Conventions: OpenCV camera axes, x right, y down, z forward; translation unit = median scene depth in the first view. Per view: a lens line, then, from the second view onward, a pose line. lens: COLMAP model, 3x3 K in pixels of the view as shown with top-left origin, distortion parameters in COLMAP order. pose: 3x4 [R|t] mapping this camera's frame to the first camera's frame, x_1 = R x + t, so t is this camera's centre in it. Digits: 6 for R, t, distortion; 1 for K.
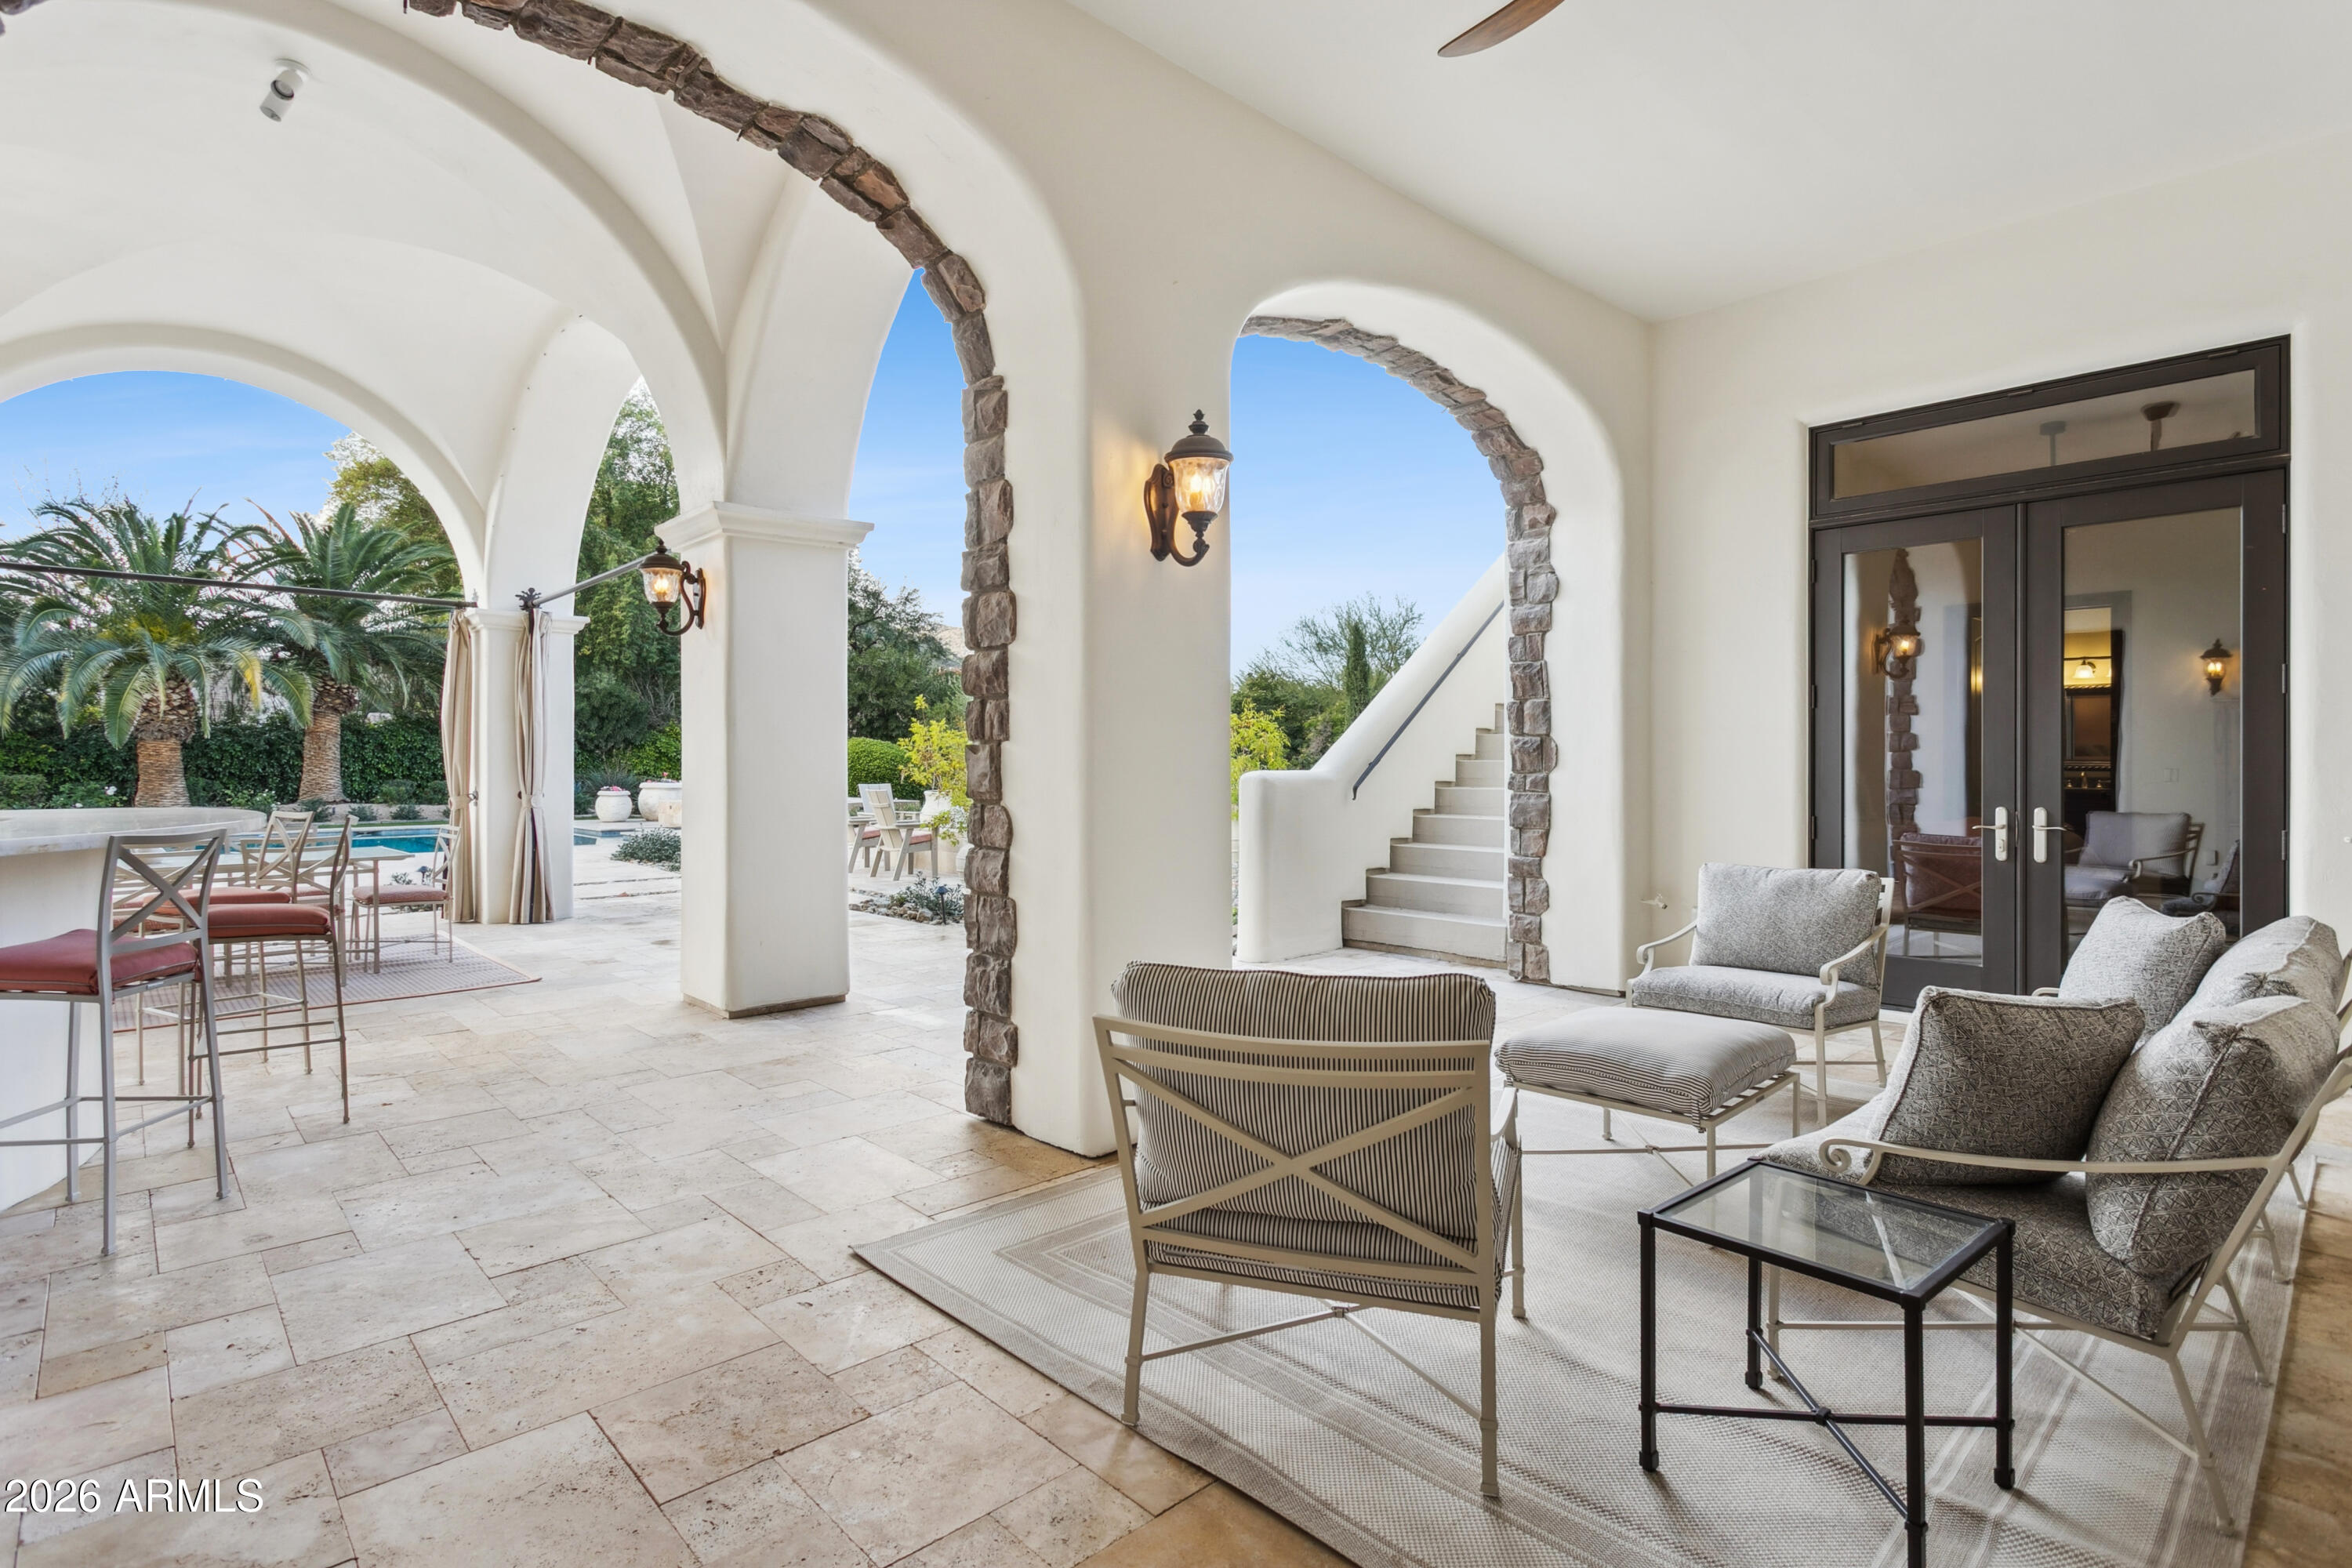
lens RADIAL K [[1166.2, 0, 1184.3], [0, 1166.2, 768.7], [0, 0, 1]] dist [-0.012240, 0.000565]
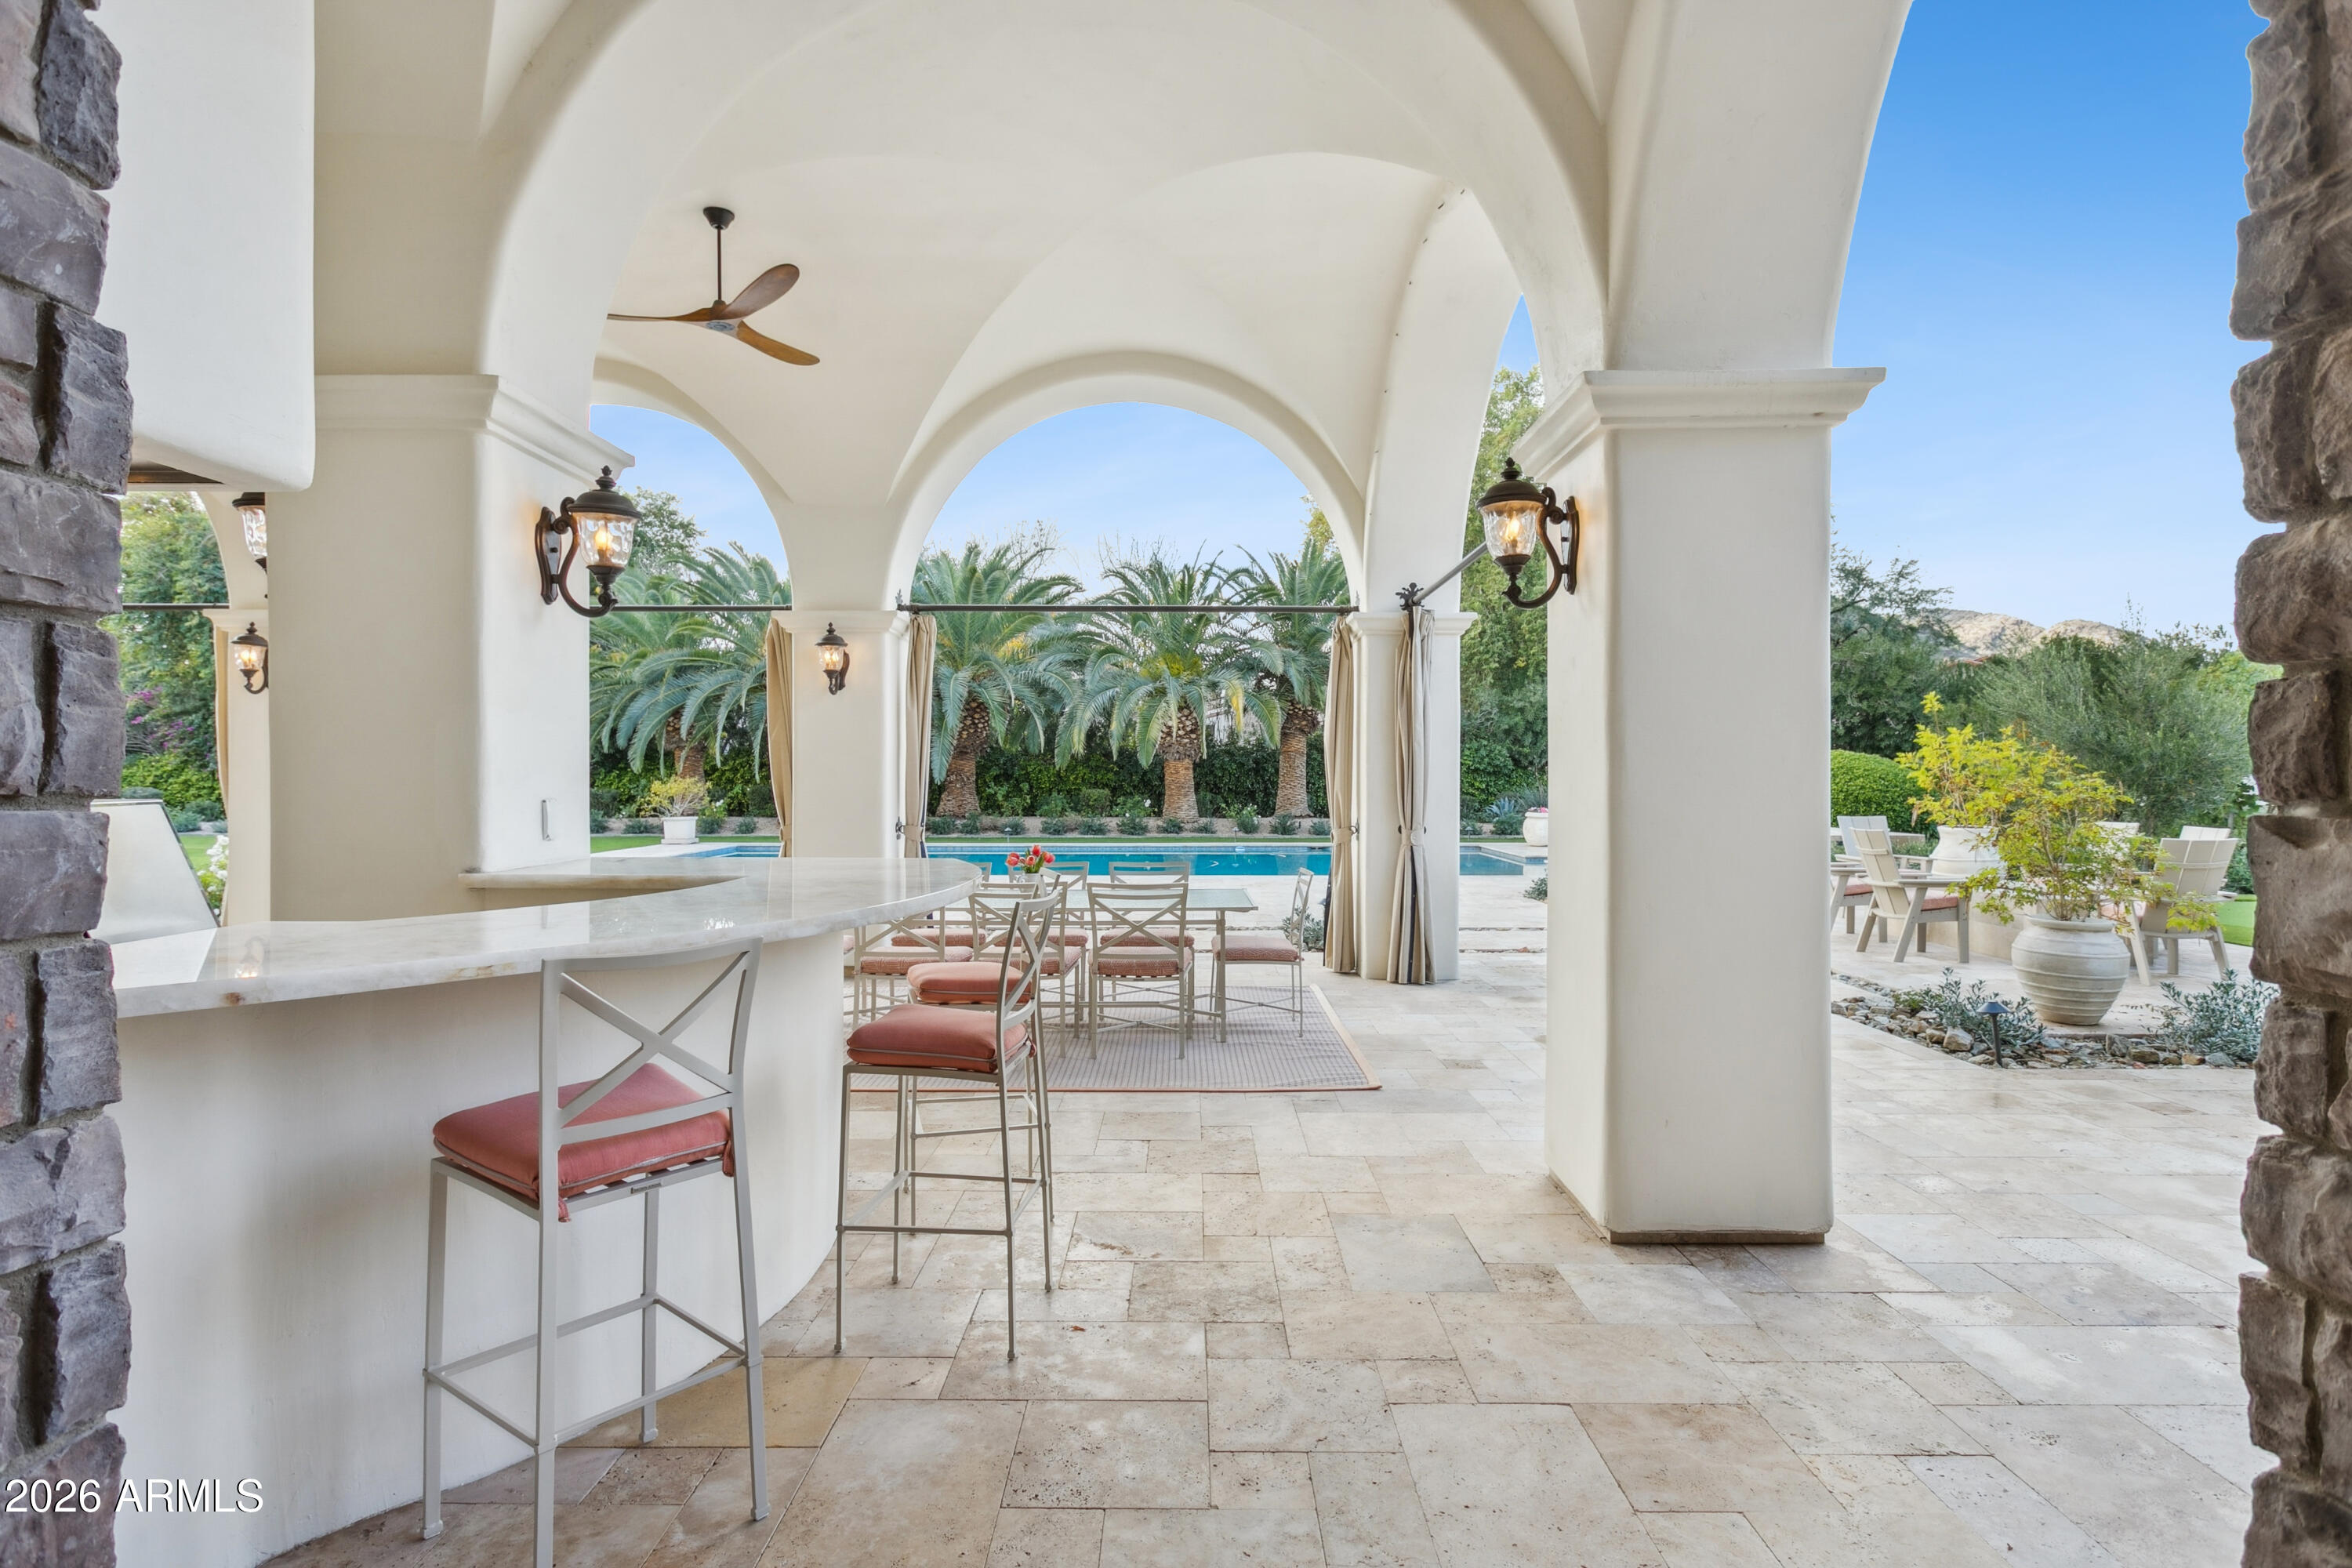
lens RADIAL K [[1236.8, 0, 1168.5], [0, 1236.8, 773.2], [0, 0, 1]] dist [0.001449, 0.003641]
pose [[0.721584, 0.000257, -0.692327, -0.050900], [-0.005760, 0.999968, -0.005632, -0.008773], [0.692303, 0.008052, 0.721562, 0.167438]]
